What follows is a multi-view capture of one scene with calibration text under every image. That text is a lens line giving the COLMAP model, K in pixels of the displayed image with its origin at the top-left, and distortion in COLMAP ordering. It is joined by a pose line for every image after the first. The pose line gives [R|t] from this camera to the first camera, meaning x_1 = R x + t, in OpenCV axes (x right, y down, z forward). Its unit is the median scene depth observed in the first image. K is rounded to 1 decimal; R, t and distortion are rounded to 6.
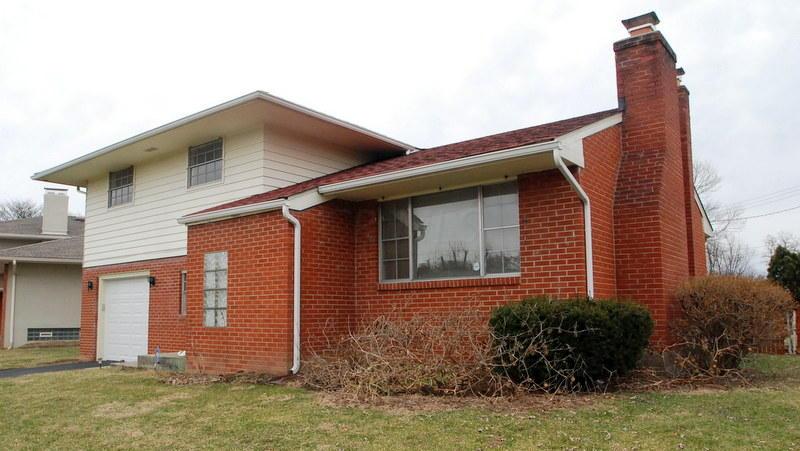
lens RADIAL K [[576.6, 0, 399.6], [0, 576.6, 227.9], [0, 0, 1]] dist [-0.014490, -0.000747]
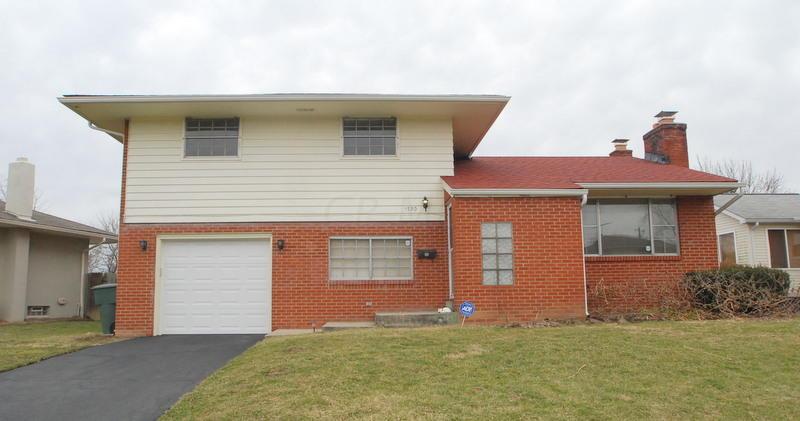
lens RADIAL K [[526.4, 0, 399.8], [0, 526.4, 211.3], [0, 0, 1]] dist [0.009505, 0.001702]
pose [[0.765042, 0.109684, 0.634571, -1.178866], [-0.088719, 0.993944, -0.064841, 0.107696], [-0.637840, -0.006692, 0.770140, 0.285578]]
